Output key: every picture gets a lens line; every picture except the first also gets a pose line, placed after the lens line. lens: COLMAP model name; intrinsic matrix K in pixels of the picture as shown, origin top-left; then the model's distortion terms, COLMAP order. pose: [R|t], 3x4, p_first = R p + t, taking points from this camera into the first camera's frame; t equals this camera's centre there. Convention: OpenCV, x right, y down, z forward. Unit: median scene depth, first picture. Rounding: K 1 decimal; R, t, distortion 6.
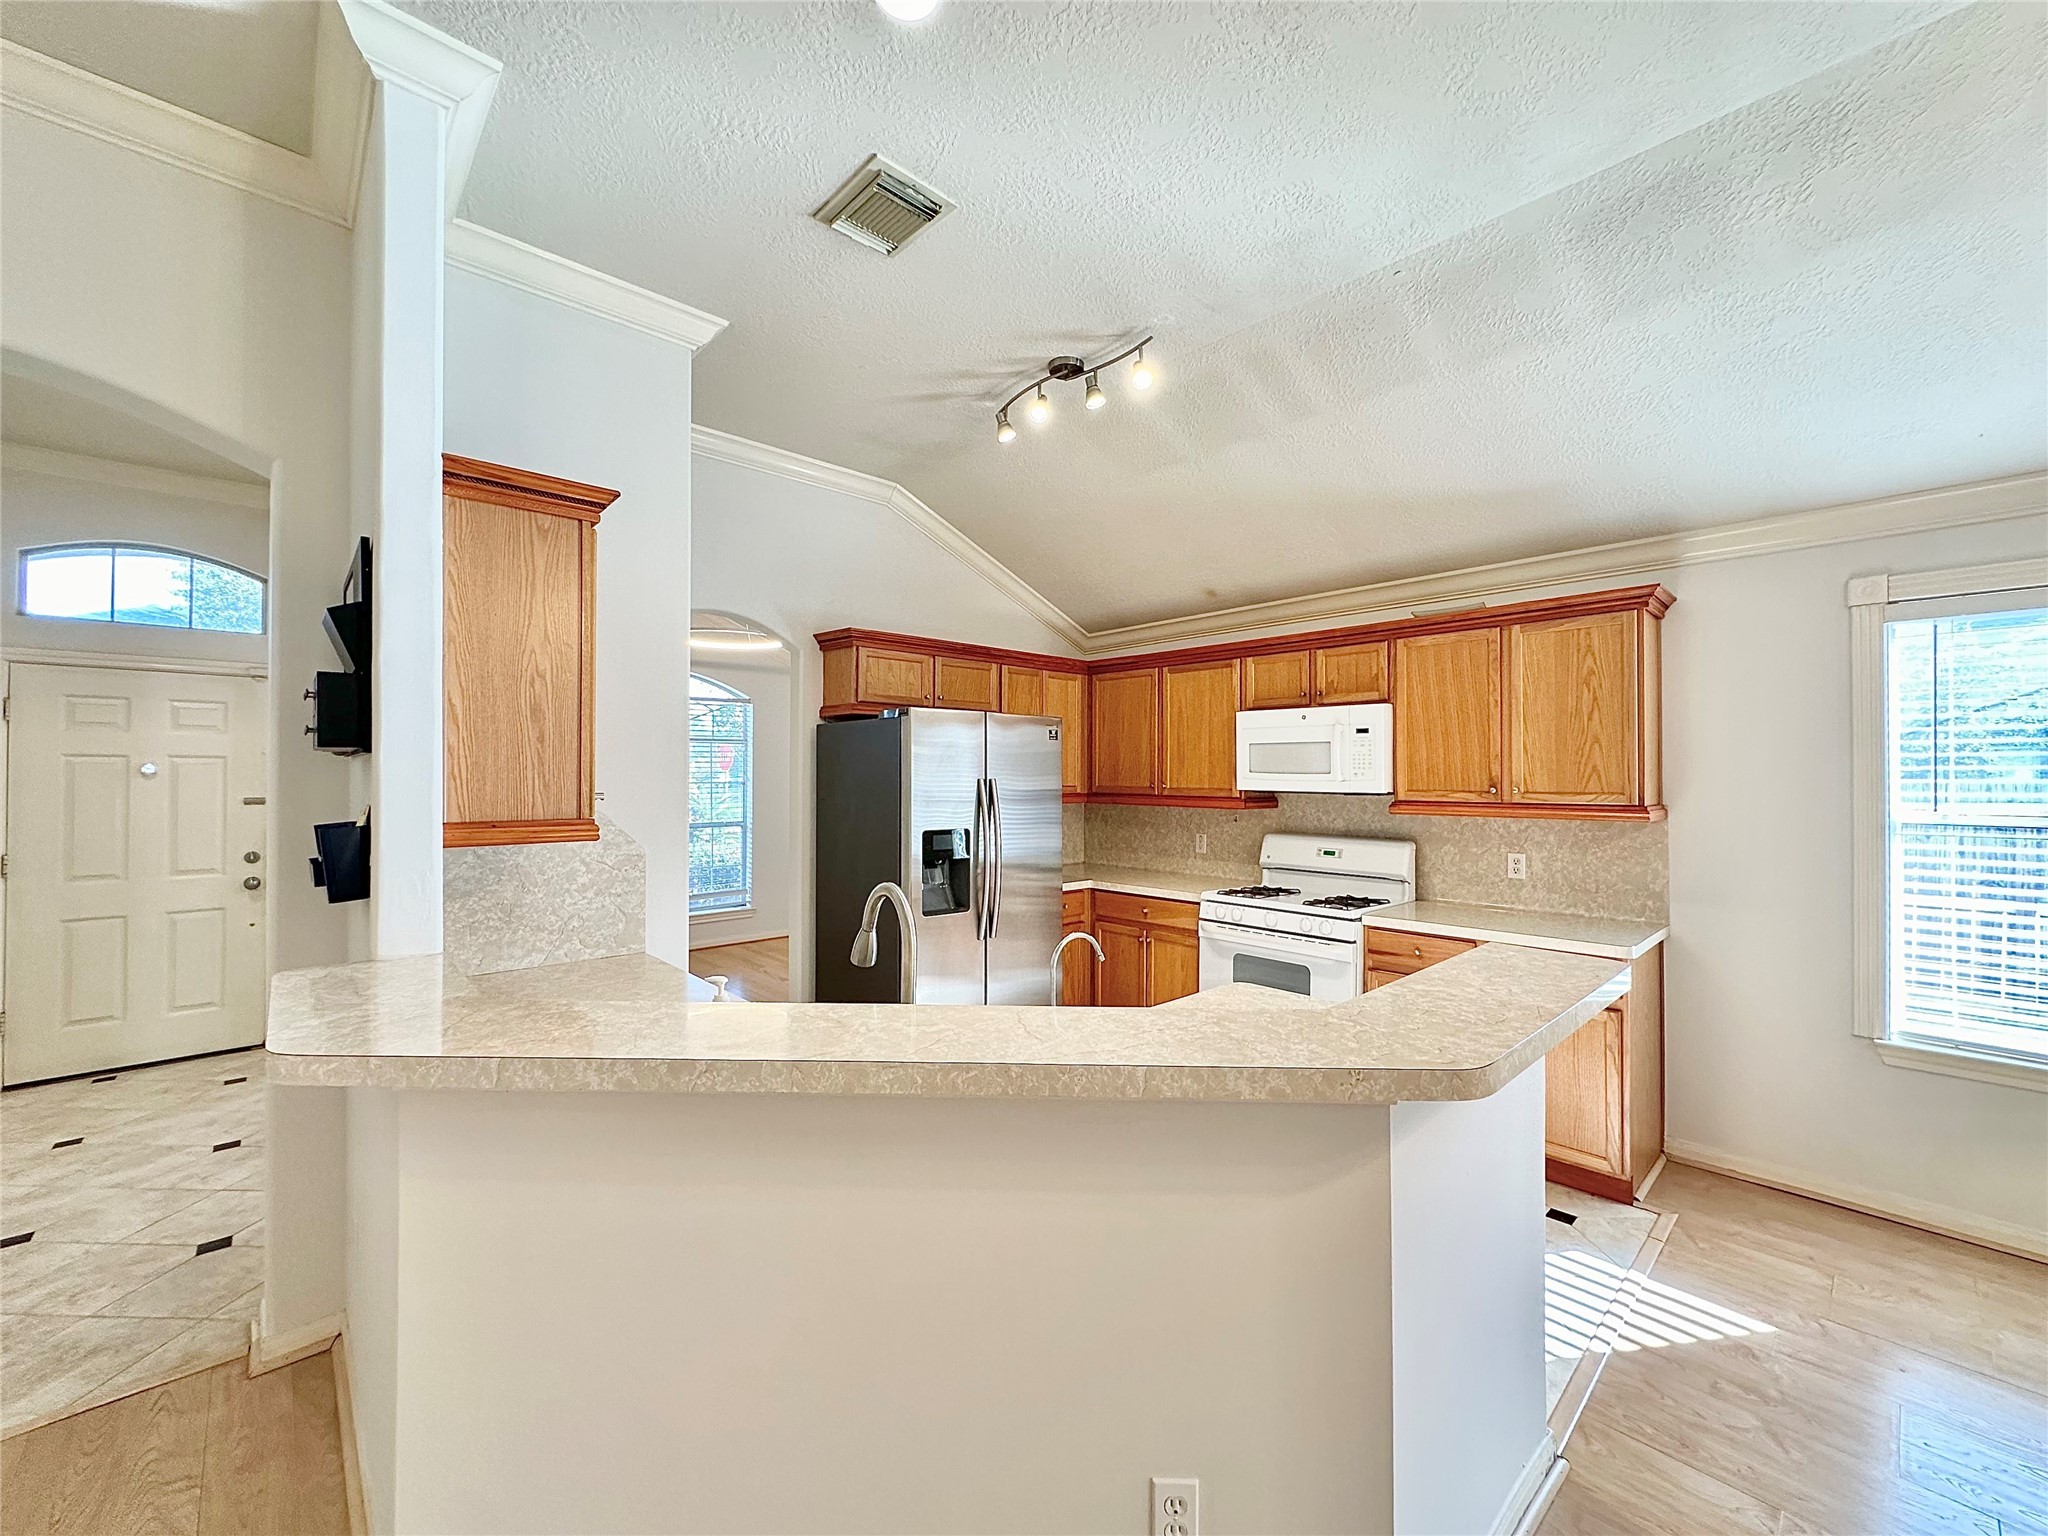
lens RADIAL K [[813.3, 0, 1024.0], [0, 813.3, 768.0], [0, 0, 1]] dist [-0.001798, -0.000236]
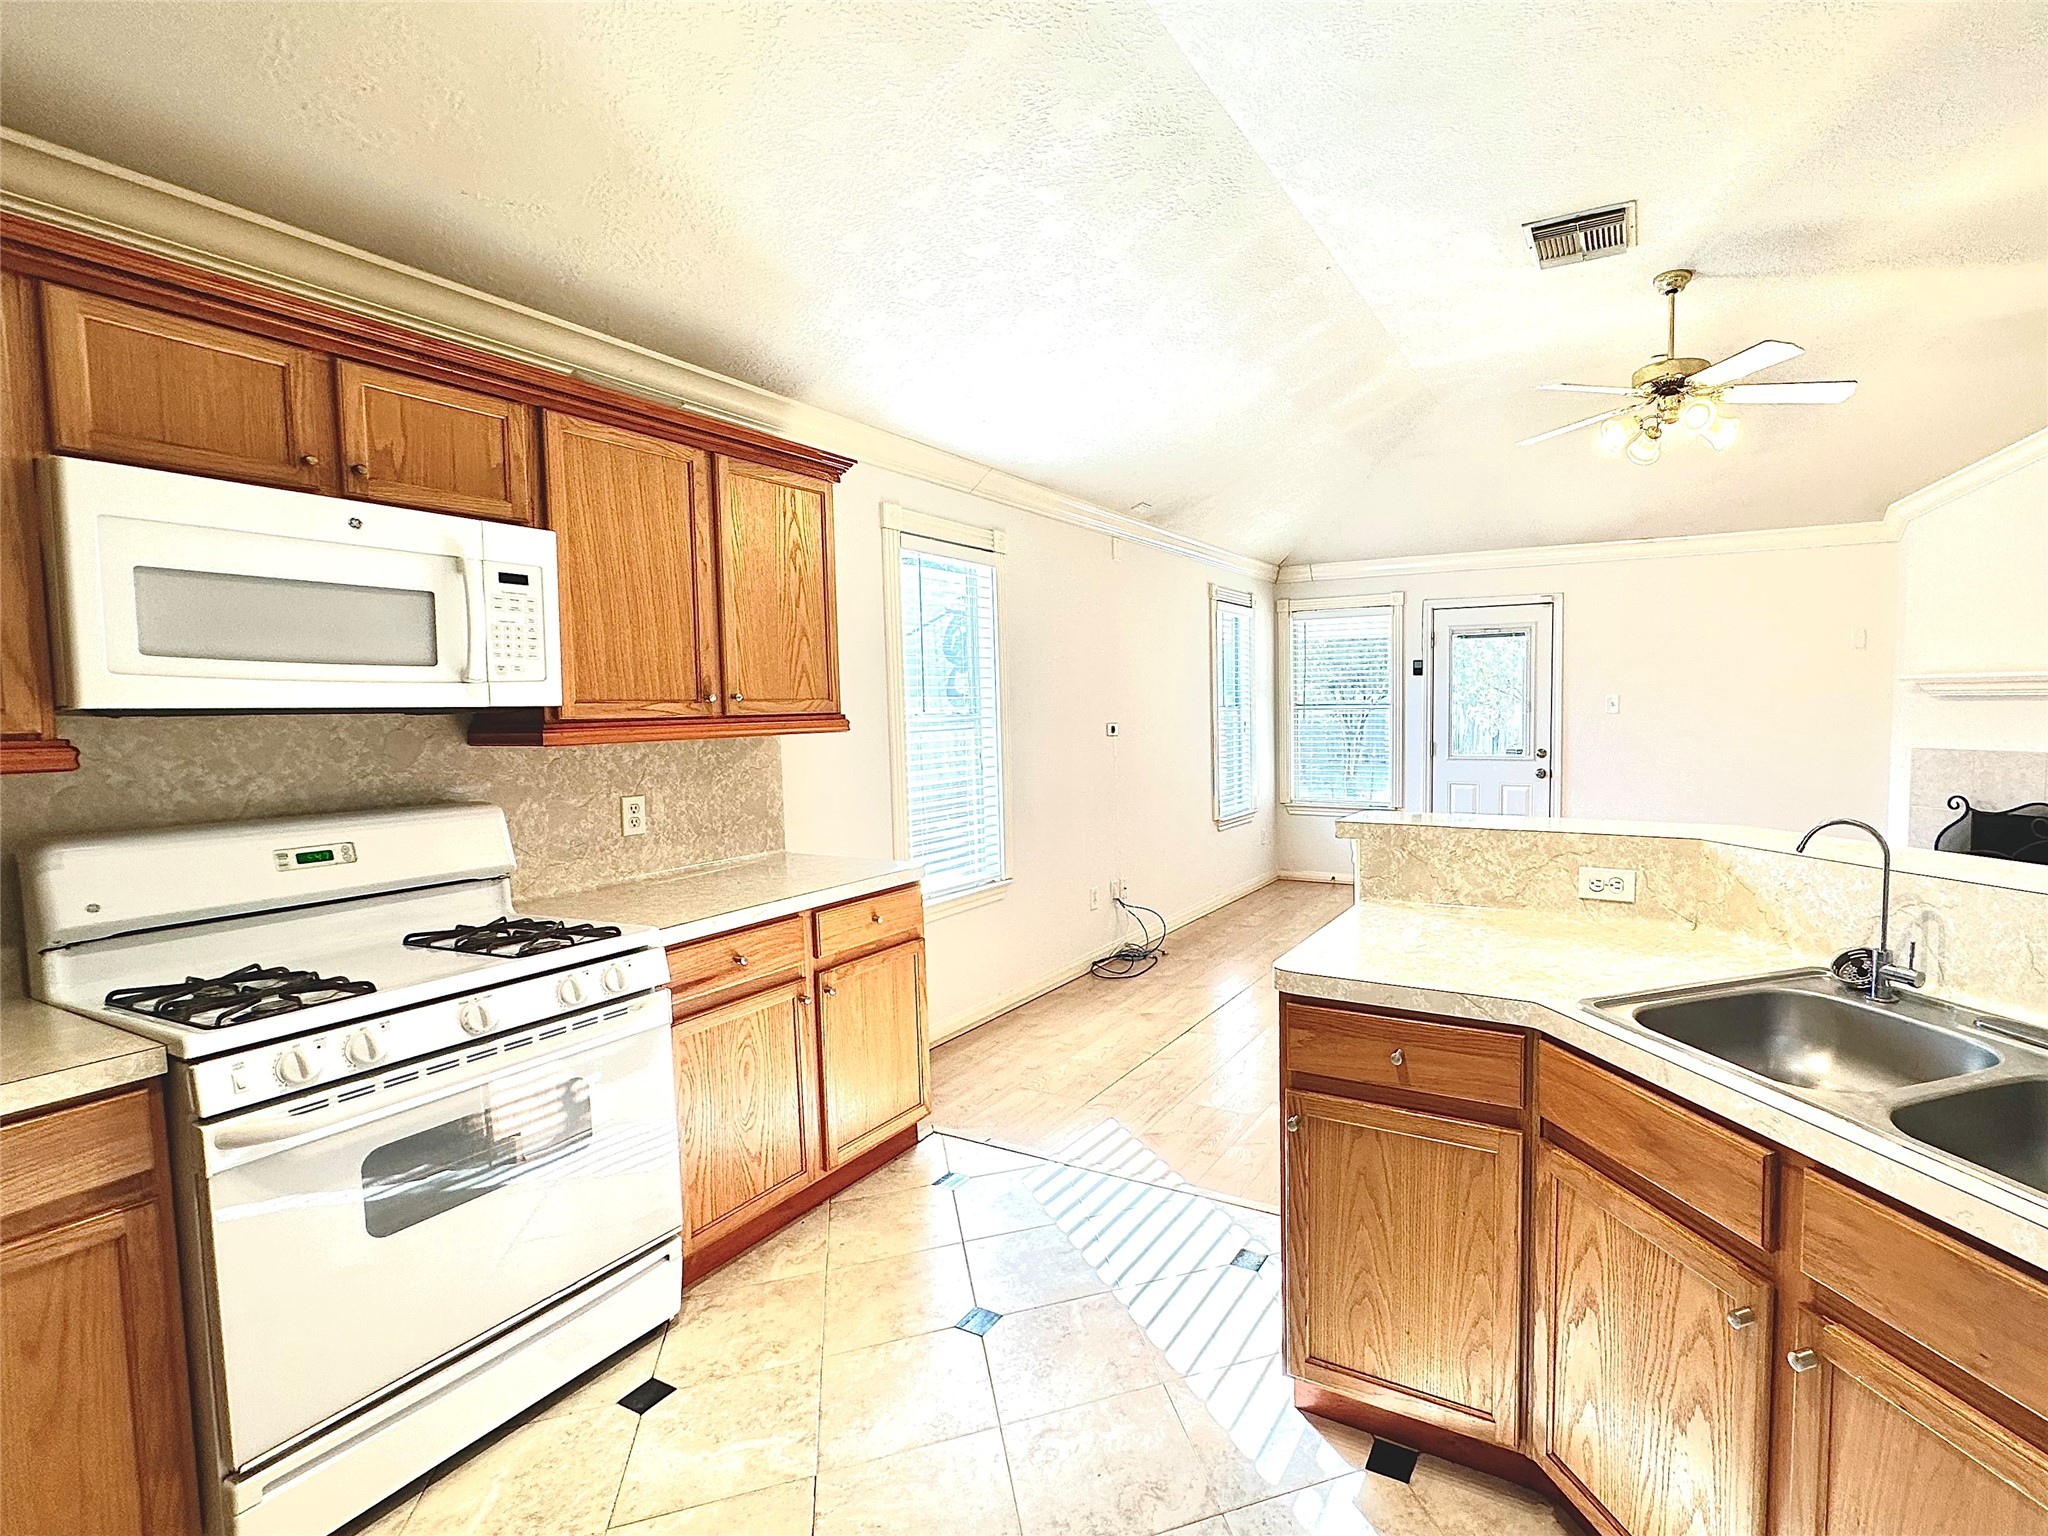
lens RADIAL K [[956.7, 0, 1182.3], [0, 956.7, 766.7], [0, 0, 1]] dist [-0.001445, -0.000502]
pose [[-0.358748, -0.061761, 0.931389, -0.275802], [0.003964, 0.997699, 0.067685, 0.030260], [-0.933426, 0.027974, -0.357678, 0.864986]]
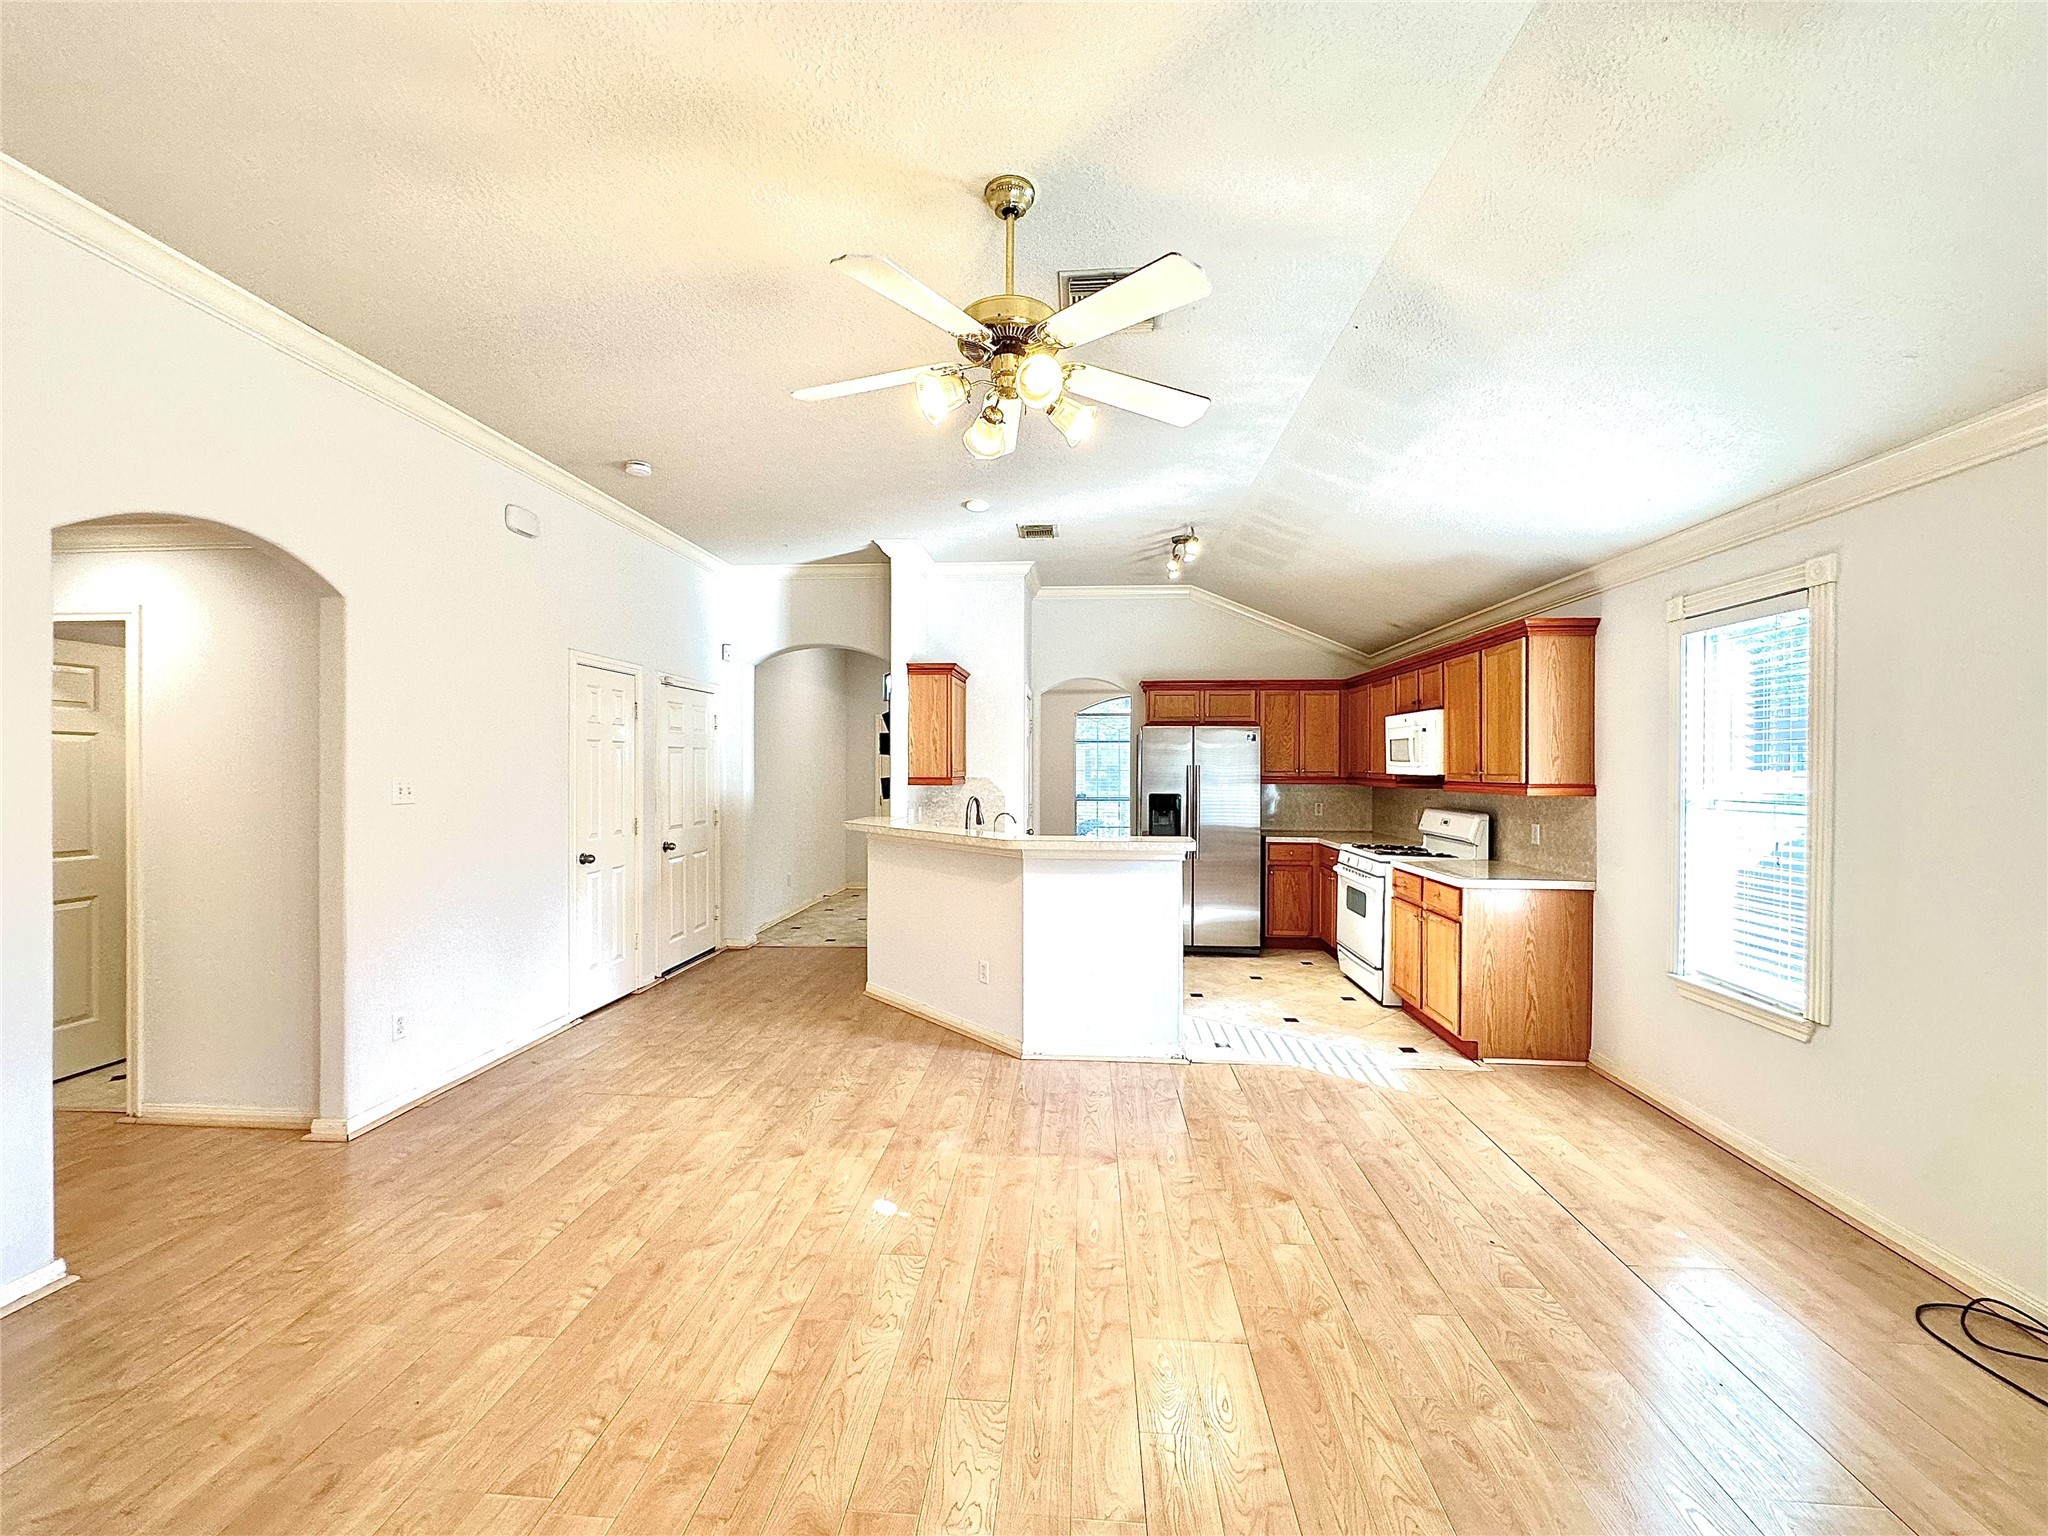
lens RADIAL K [[817.4, 0, 1024.0], [0, 817.4, 768.0], [0, 0, 1]] dist [0.000307, 0.000043]
pose [[0.682328, 0.001965, -0.731043, 0.994157], [0.005298, 0.999957, 0.007634, 0.004742], [0.731027, -0.009082, 0.682288, -0.441207]]
